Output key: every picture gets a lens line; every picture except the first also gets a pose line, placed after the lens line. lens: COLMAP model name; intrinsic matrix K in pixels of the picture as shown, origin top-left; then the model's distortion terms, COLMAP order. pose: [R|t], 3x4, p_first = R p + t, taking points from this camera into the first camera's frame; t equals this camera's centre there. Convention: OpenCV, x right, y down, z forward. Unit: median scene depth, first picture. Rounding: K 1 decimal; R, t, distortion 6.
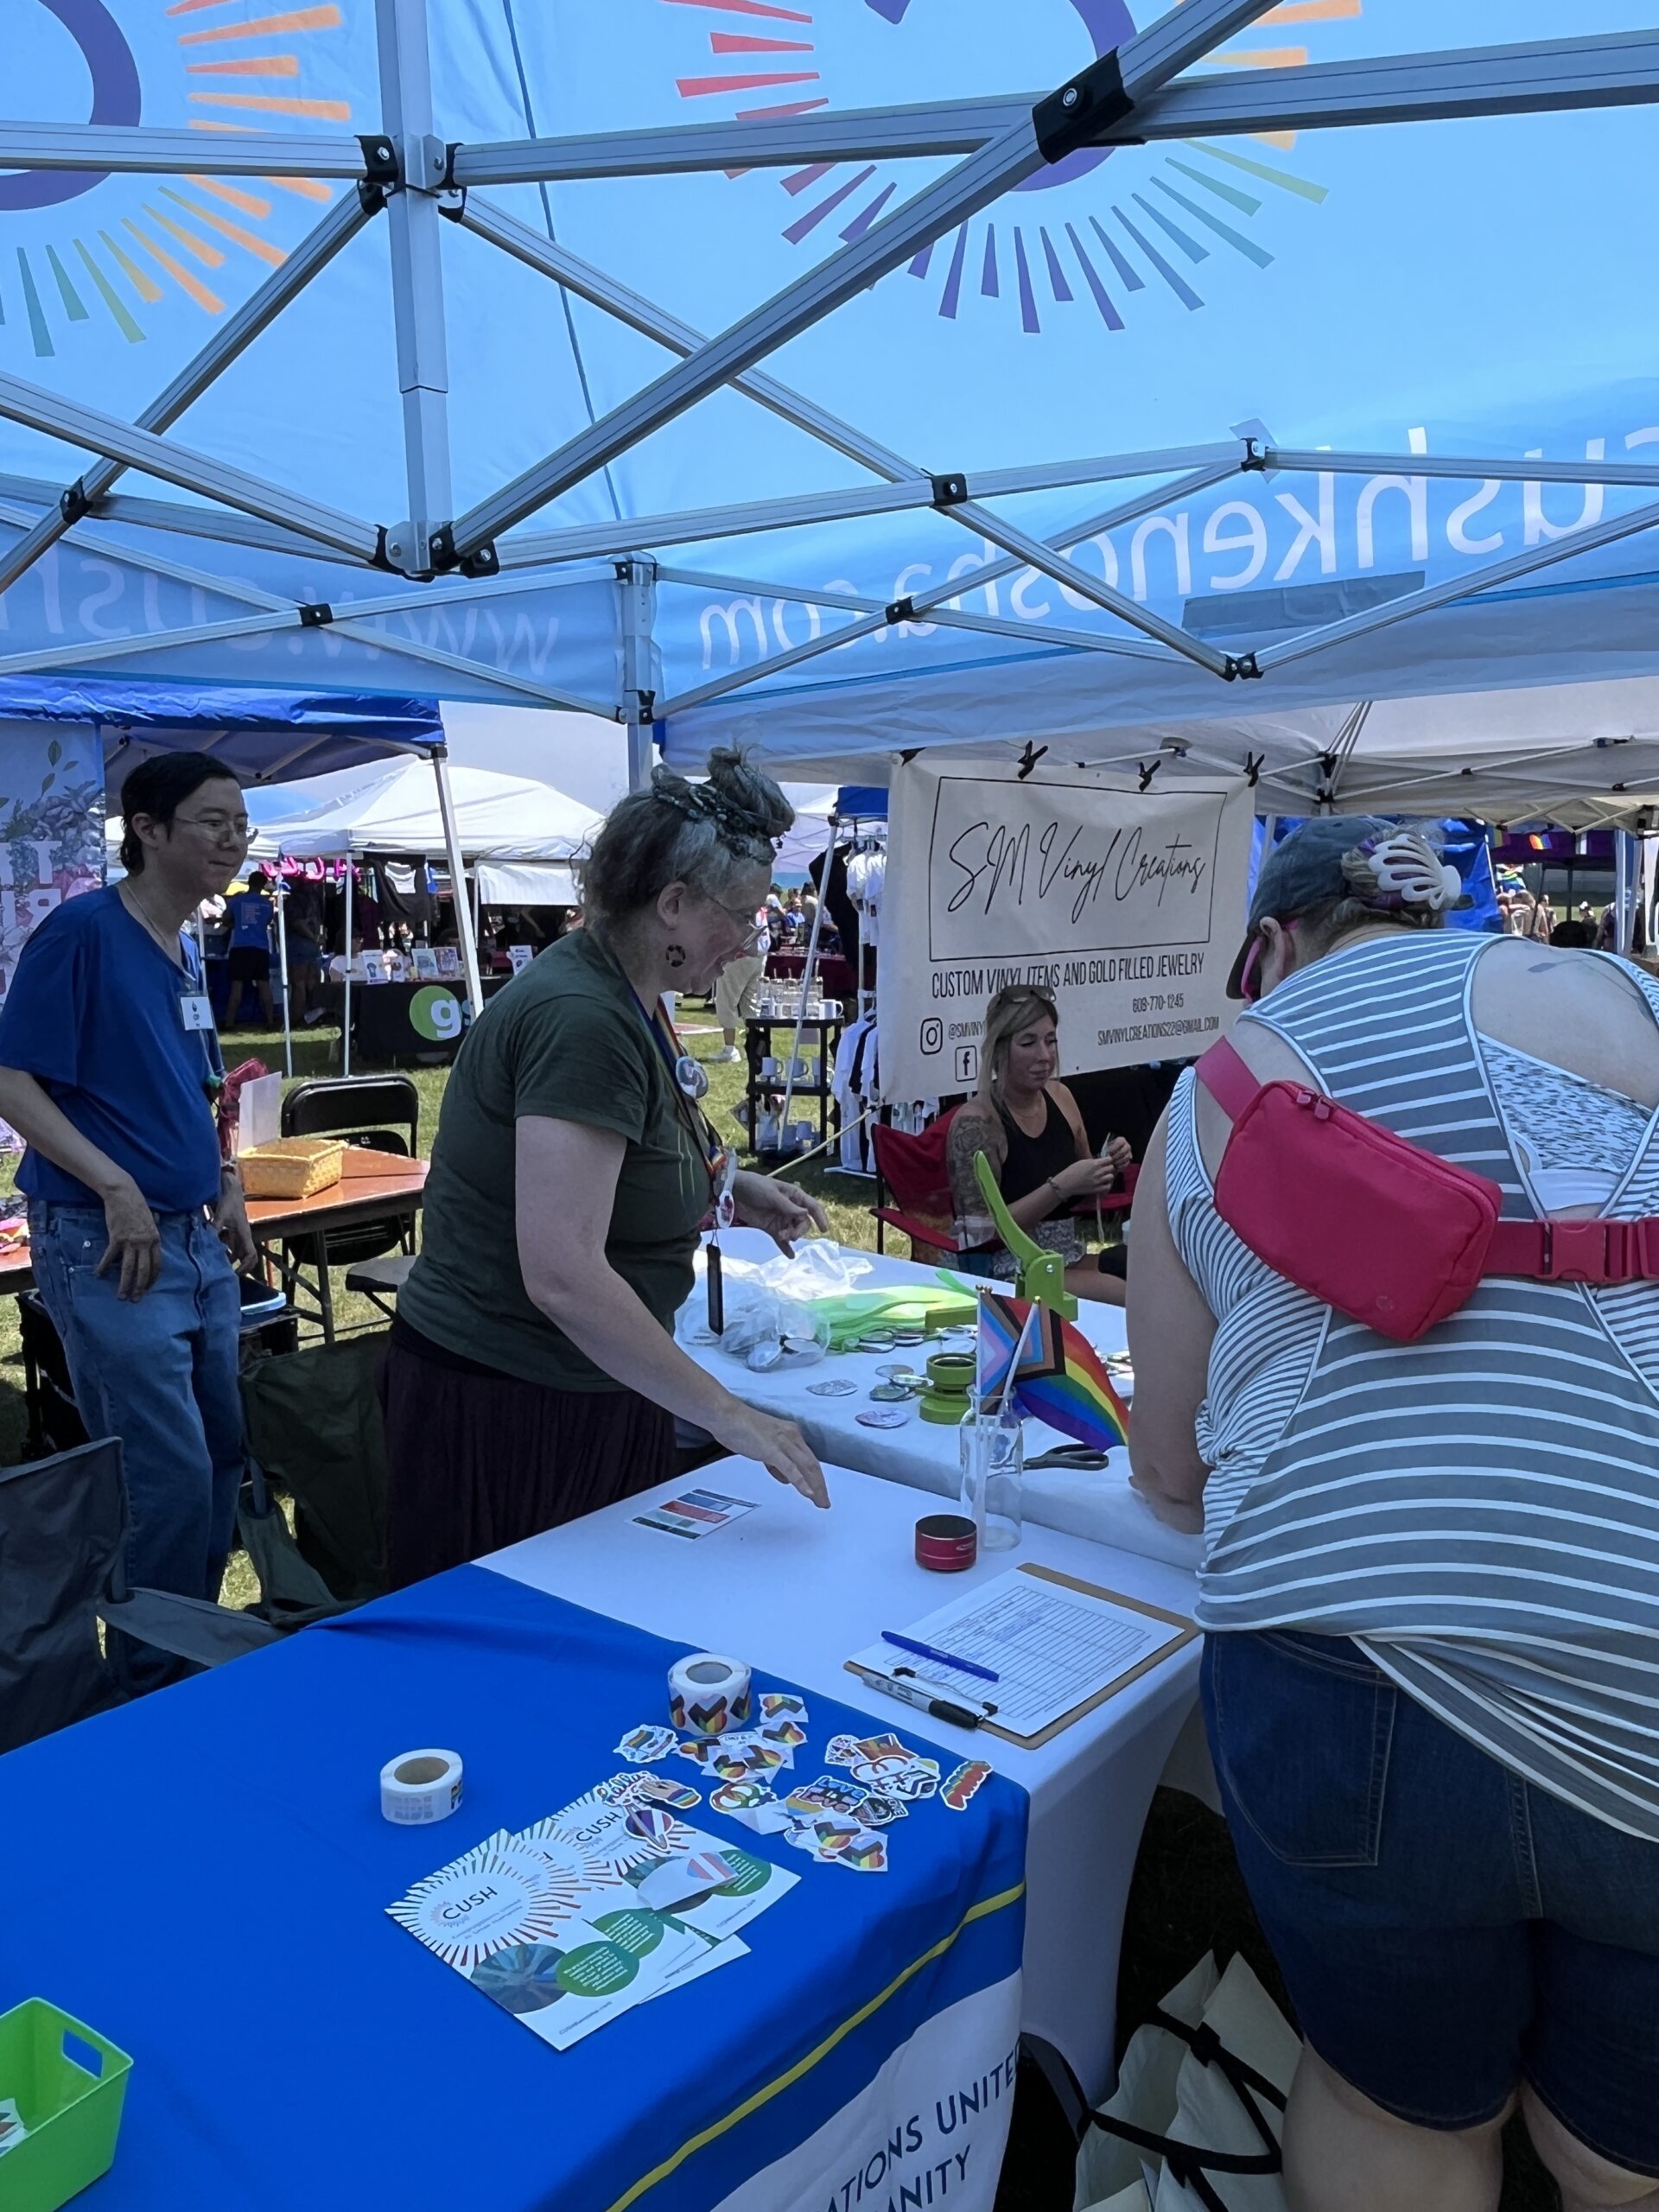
lens RADIAL K [[1590.8, 0, 841.8], [0, 1590.8, 1101.5], [0, 0, 1]] dist [0.002959, -0.009802]
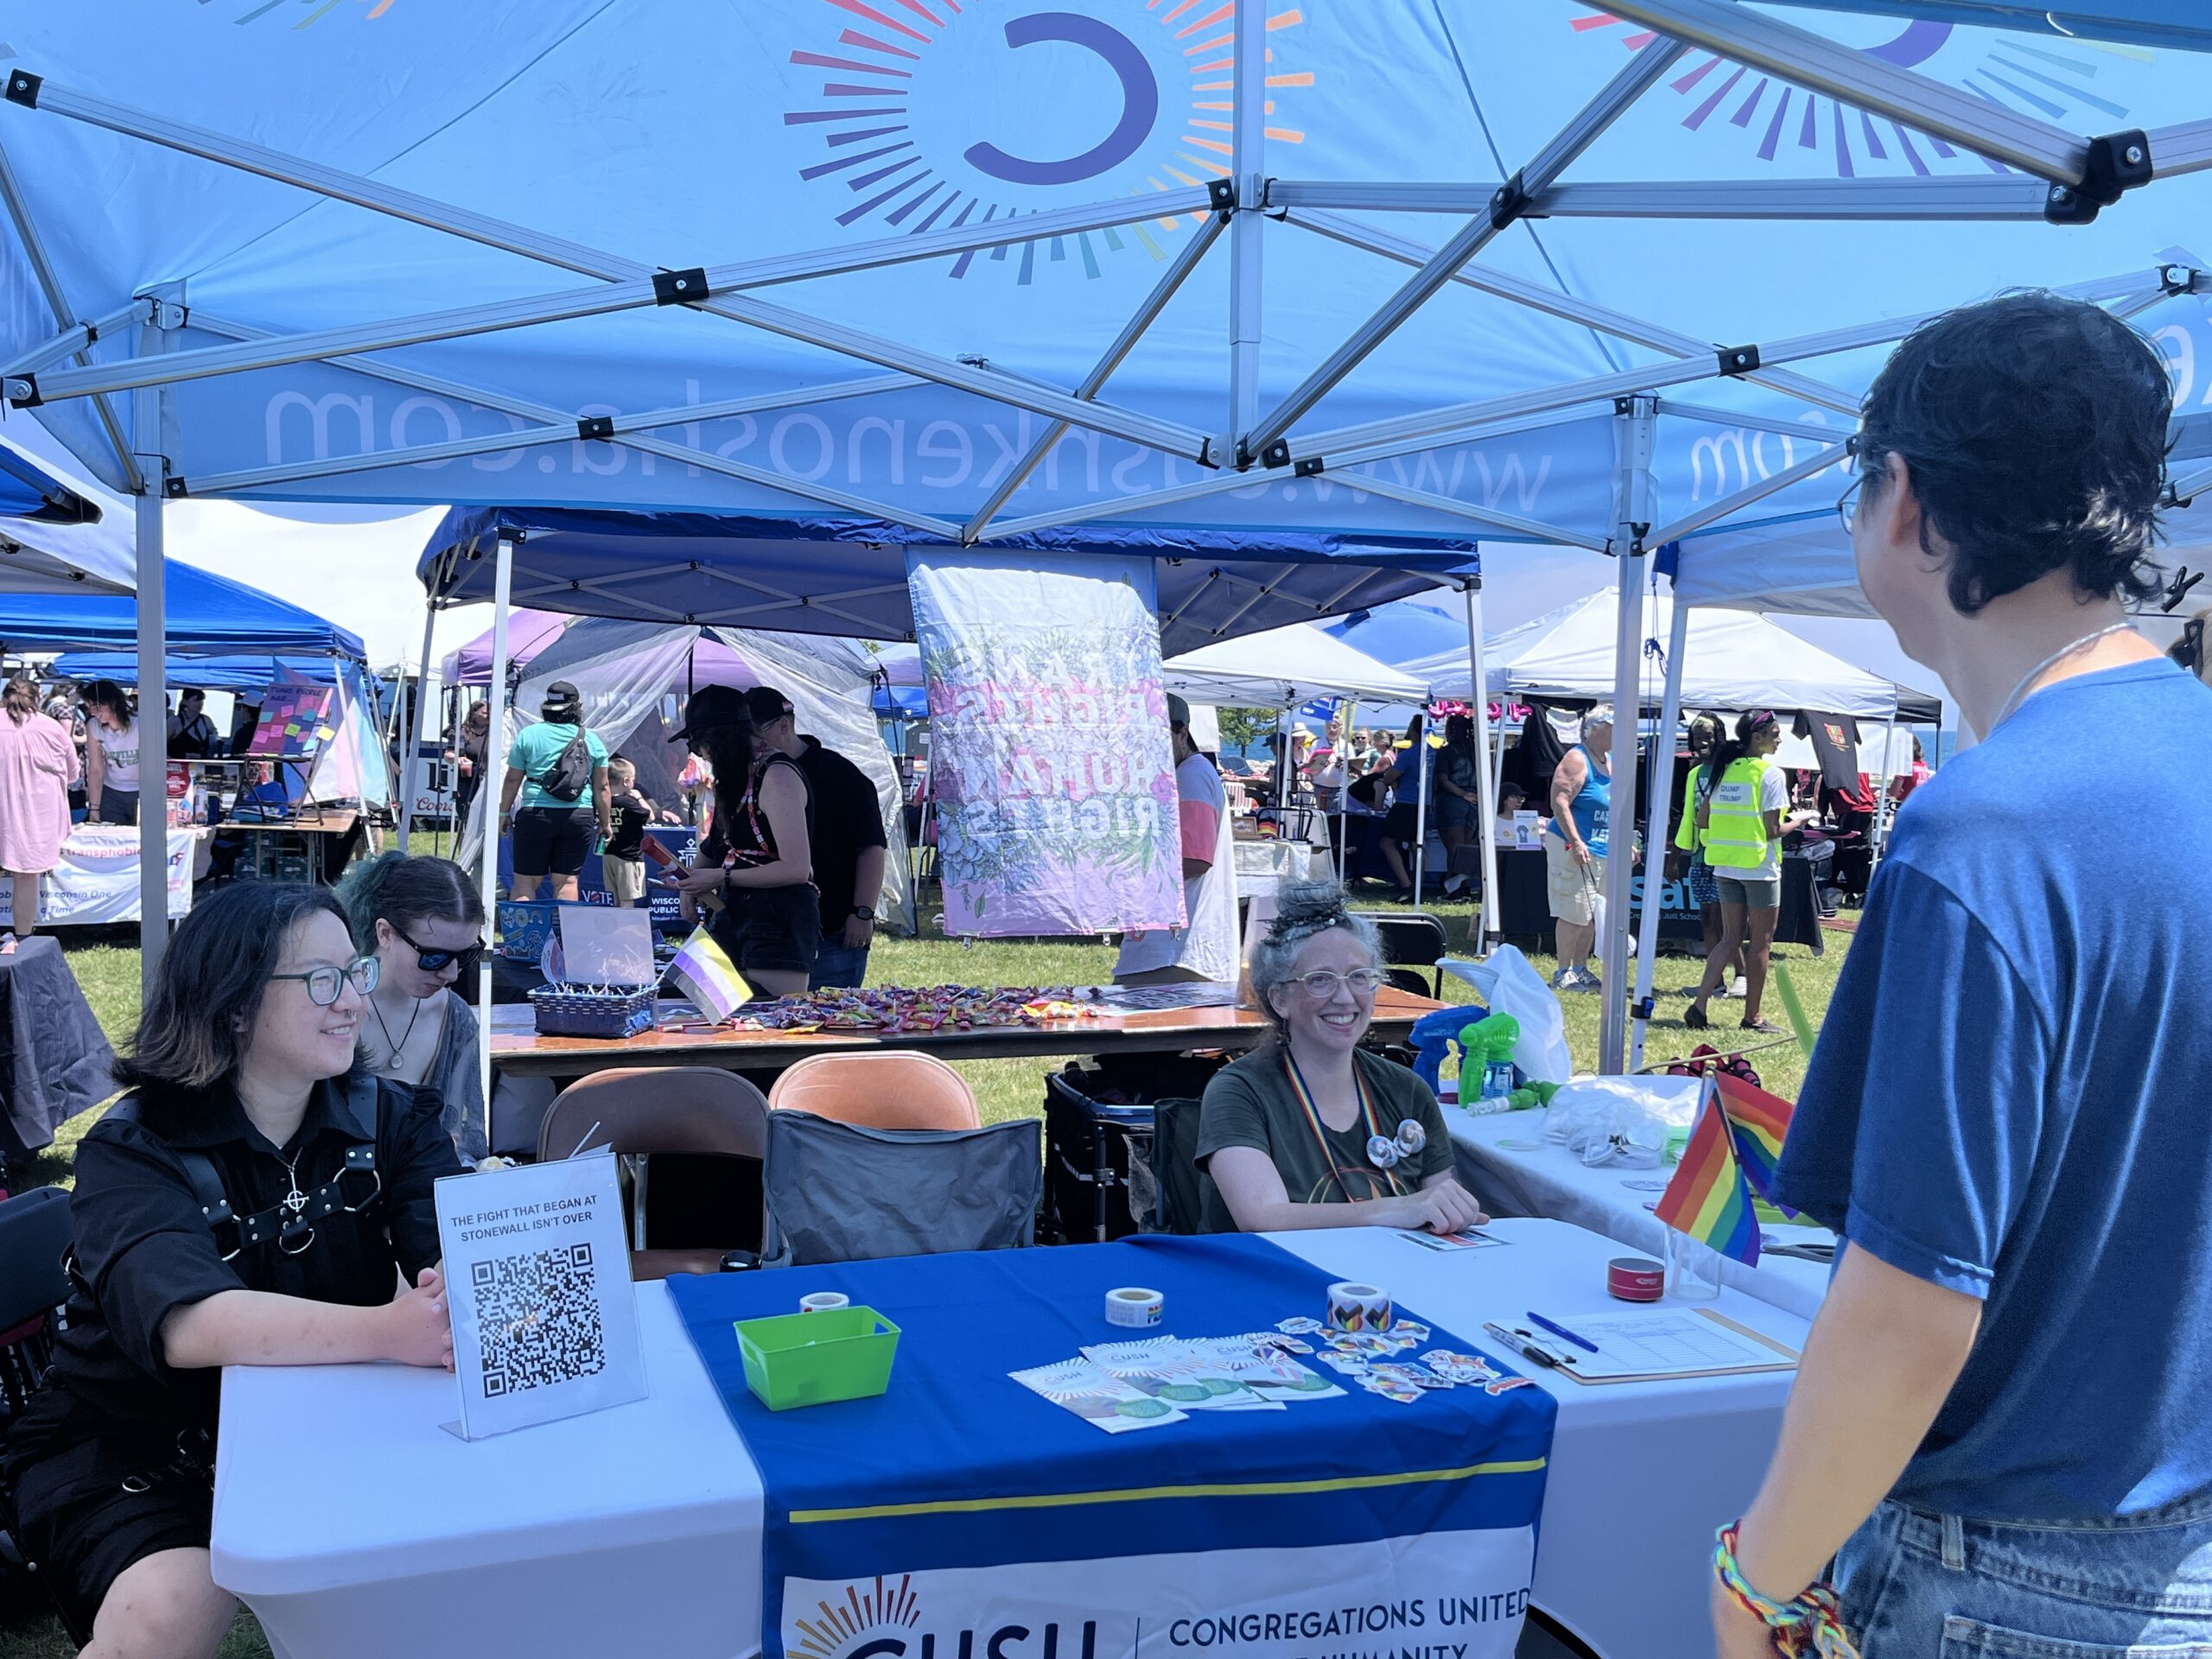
lens RADIAL K [[2040.2, 0, 1106.2], [0, 2040.2, 840.5], [0, 0, 1]] dist [0.077864, -0.131198]
pose [[0.869038, 0.059835, -0.491114, 0.274220], [-0.102958, 0.992799, -0.061230, 0.060586], [0.483914, 0.103775, 0.868941, -0.301397]]
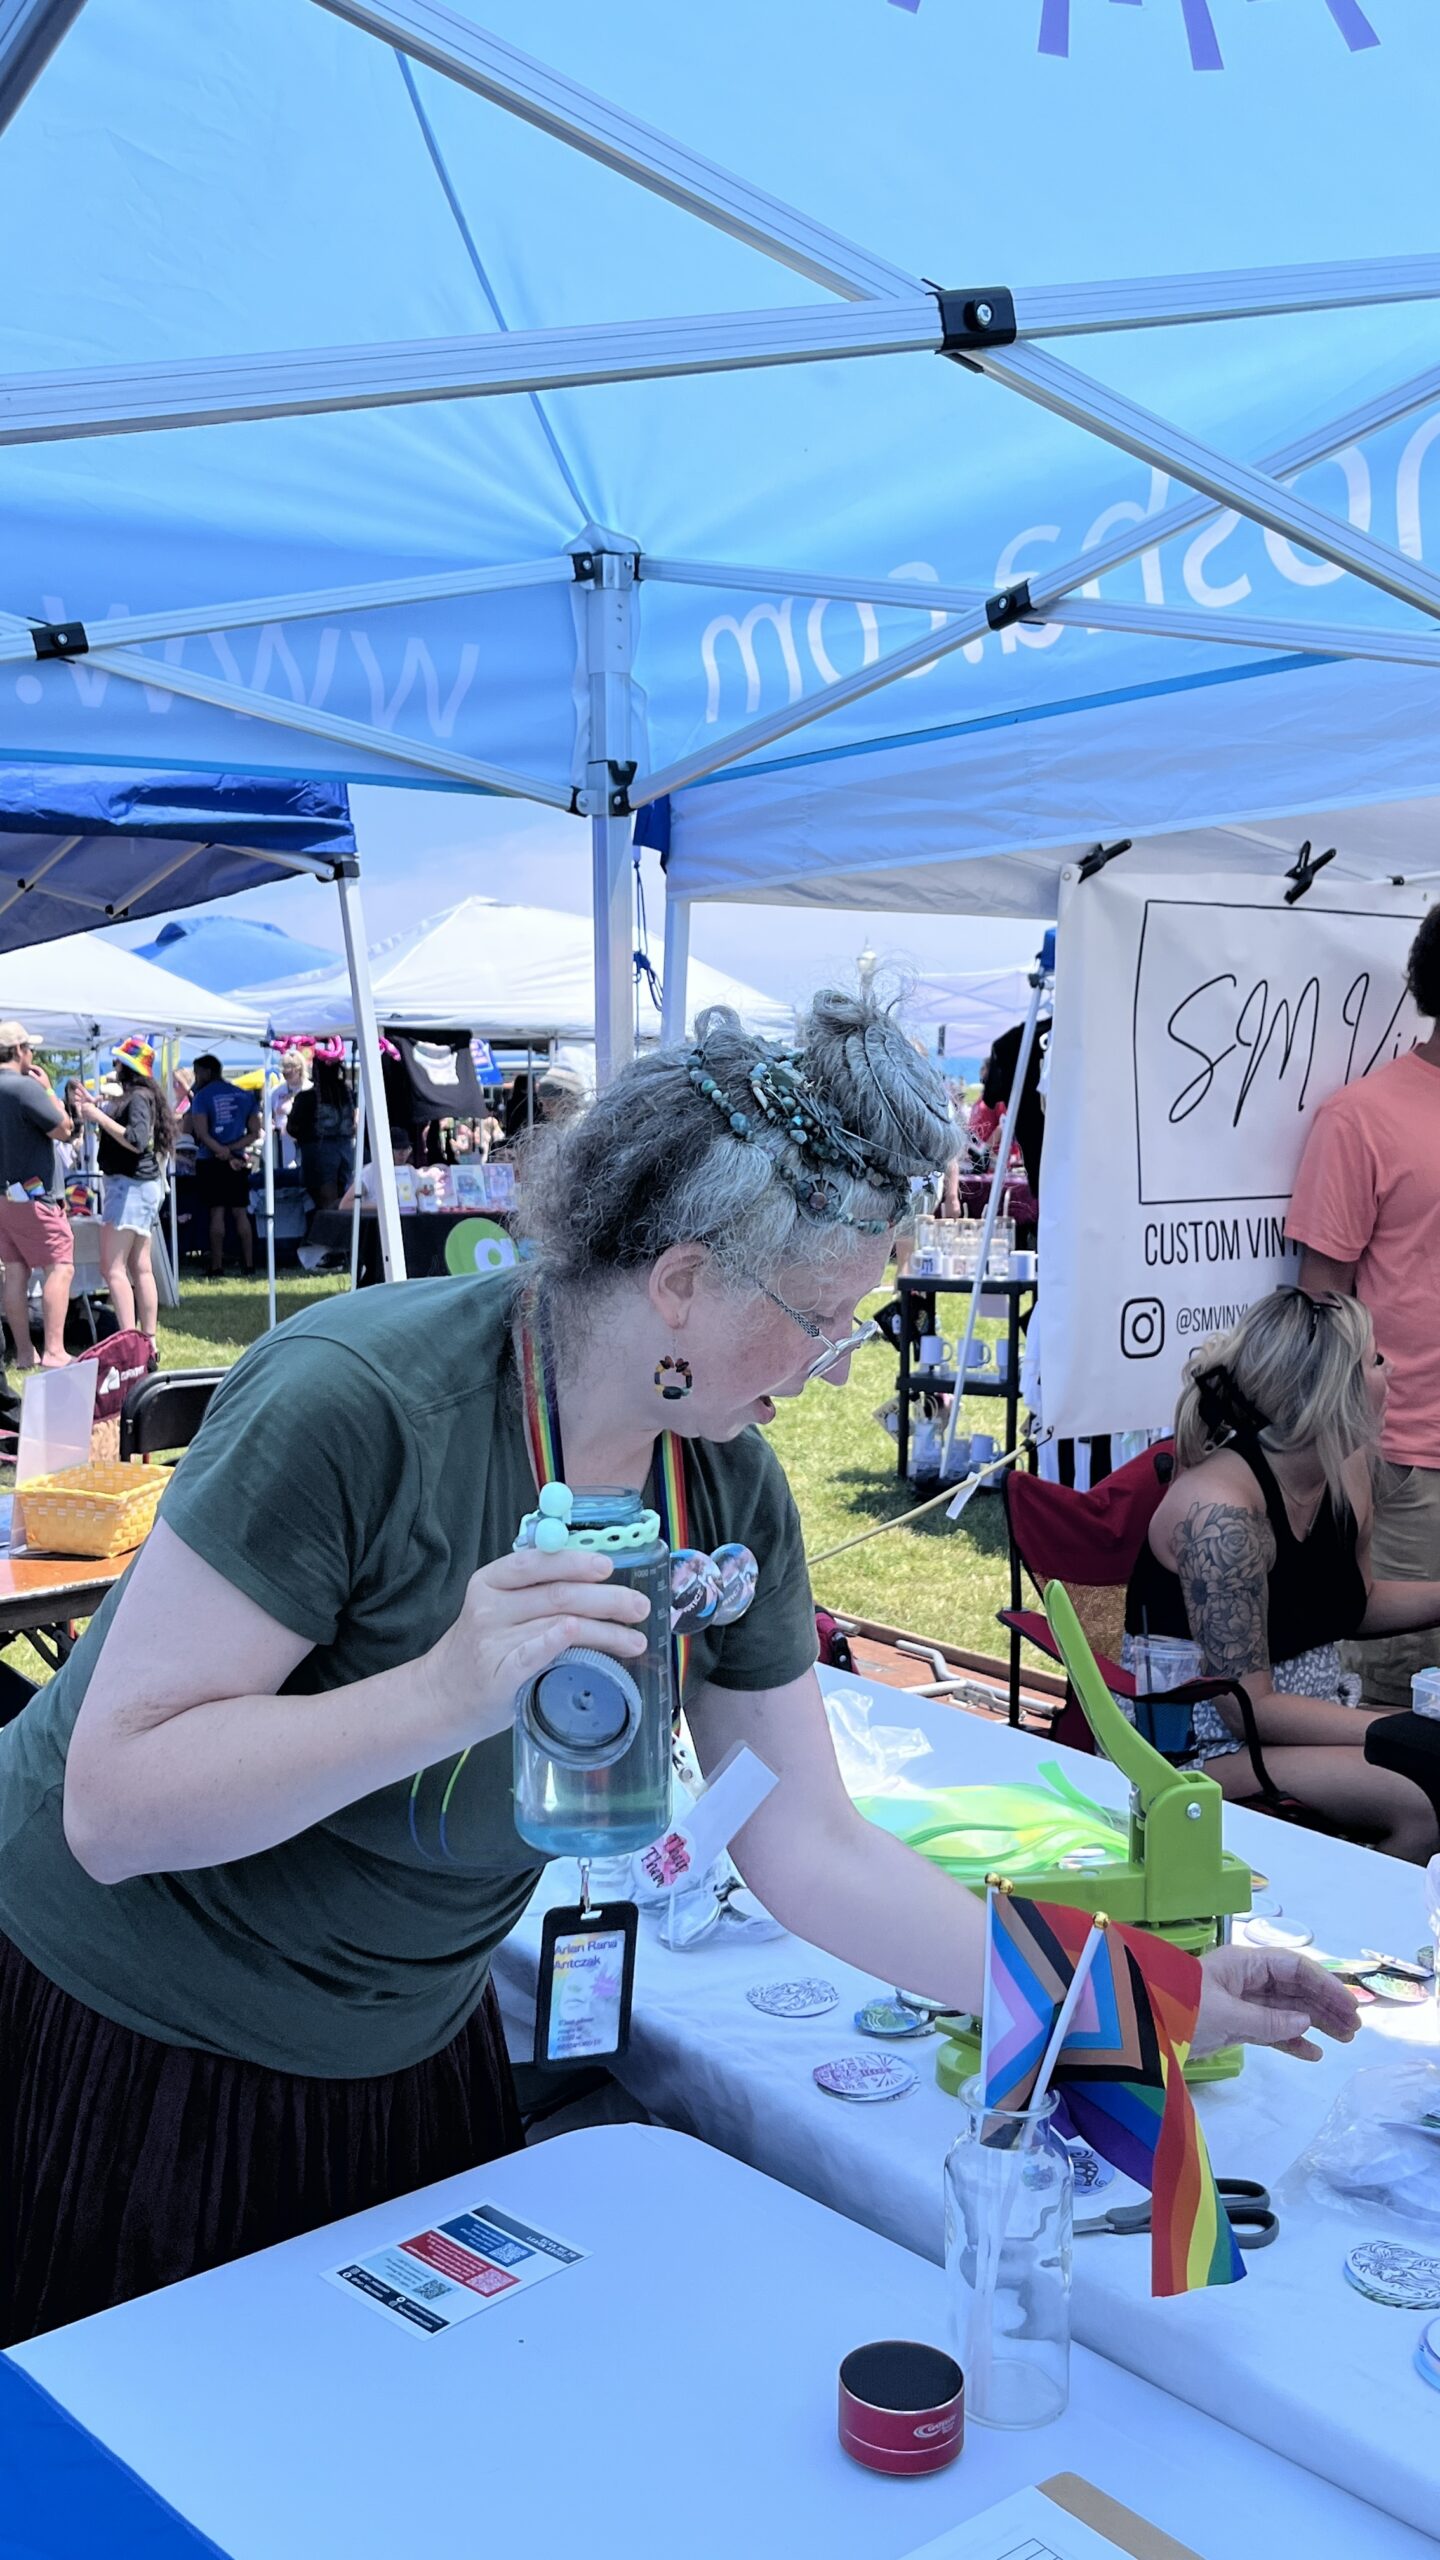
lens RADIAL K [[2281.4, 0, 689.2], [0, 2281.4, 1311.3], [0, 0, 1]] dist [0.066658, -0.143932]
pose [[0.984362, 0.022687, -0.174693, 0.074237], [-0.028365, 0.999145, -0.030073, -0.024864], [0.173862, 0.034558, 0.984164, 0.172766]]
